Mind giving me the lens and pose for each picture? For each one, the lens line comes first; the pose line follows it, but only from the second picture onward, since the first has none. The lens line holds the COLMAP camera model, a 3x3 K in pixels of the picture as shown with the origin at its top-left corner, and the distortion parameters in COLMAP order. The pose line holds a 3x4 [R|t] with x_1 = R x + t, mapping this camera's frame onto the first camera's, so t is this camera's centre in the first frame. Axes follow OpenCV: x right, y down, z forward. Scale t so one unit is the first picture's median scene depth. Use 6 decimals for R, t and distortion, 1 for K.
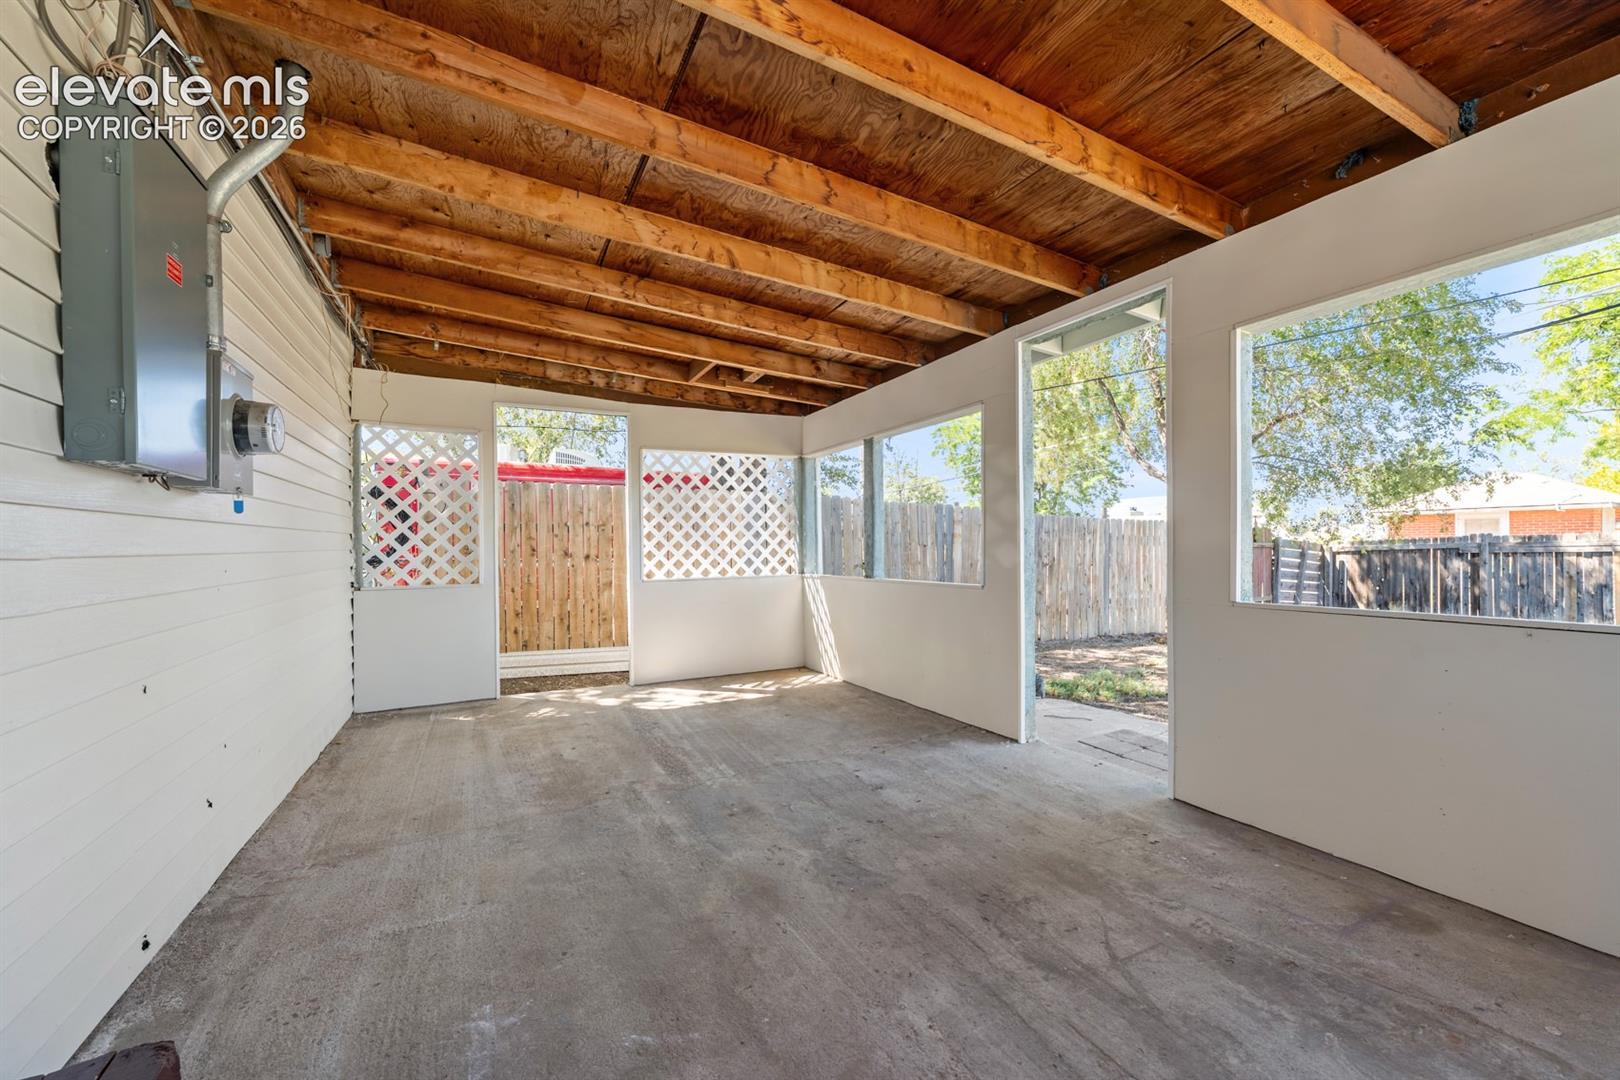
lens RADIAL K [[642.6, 0, 809.6], [0, 642.6, 544.9], [0, 0, 1]] dist [-0.001946, 0.000050]
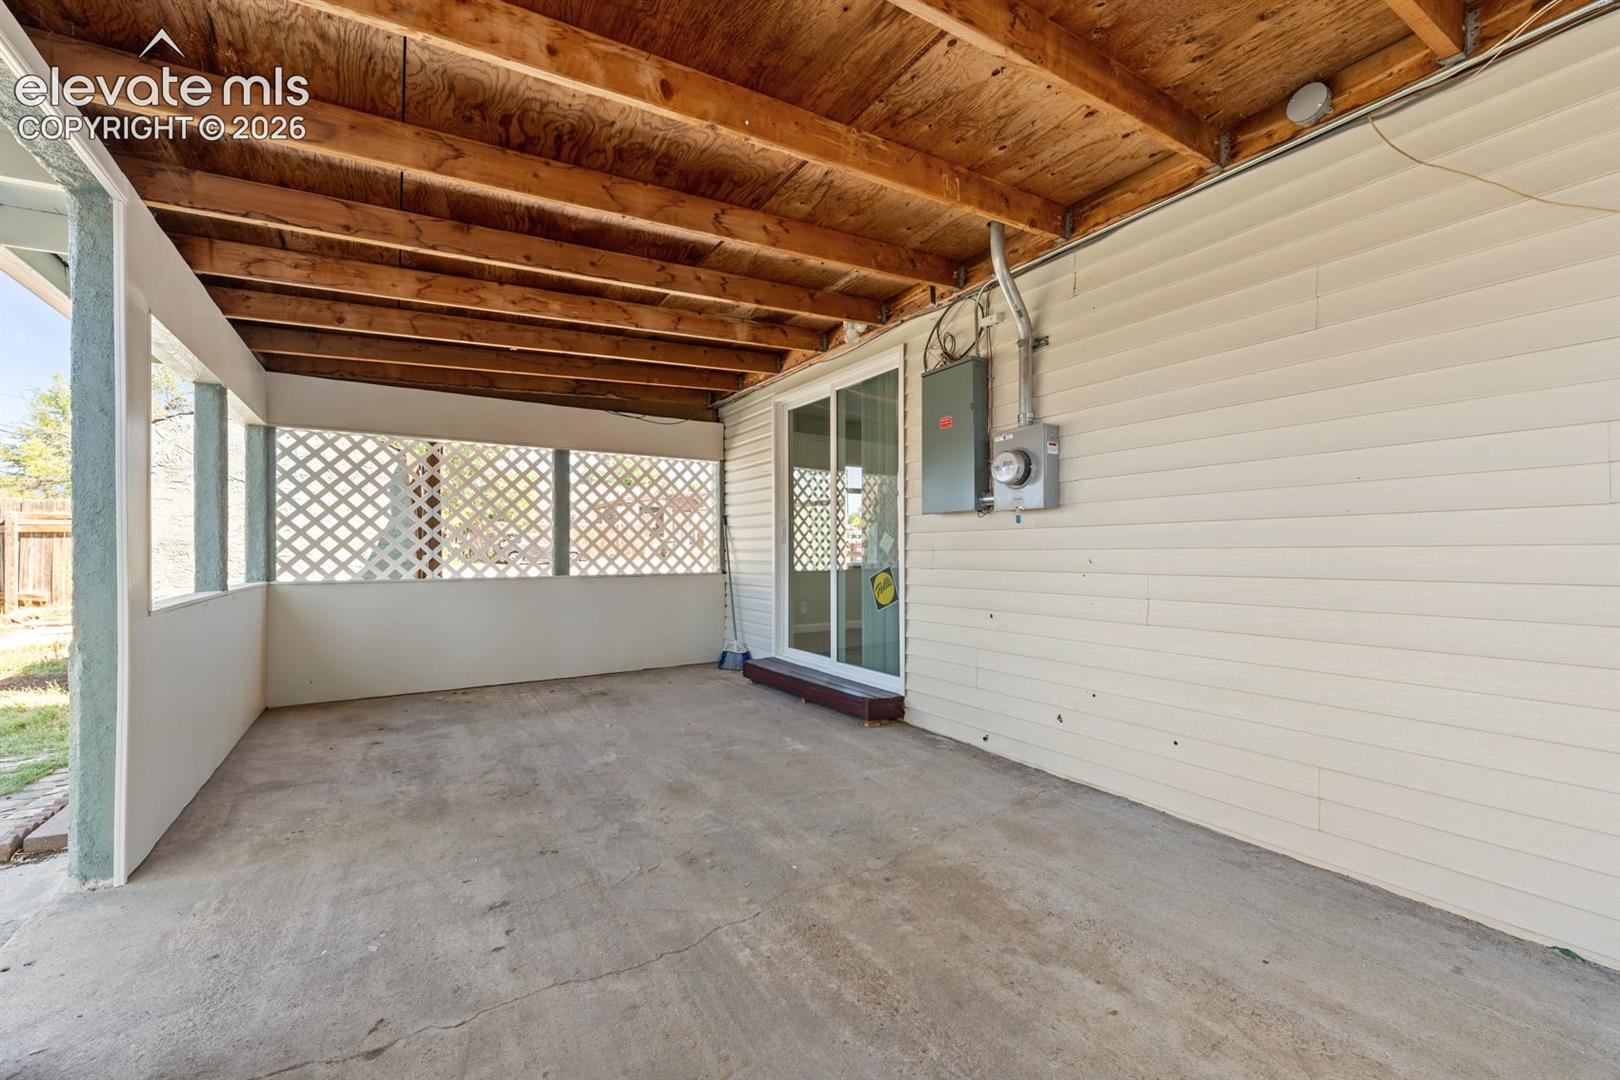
lens RADIAL K [[642.6, 0, 804.1], [0, 642.6, 549.0], [0, 0, 1]] dist [-0.001946, 0.000050]
pose [[-0.995529, 0.007739, -0.094134, -0.189245], [0.008332, 0.999948, -0.005910, 0.015465], [0.094083, -0.006668, -0.995542, 2.120512]]
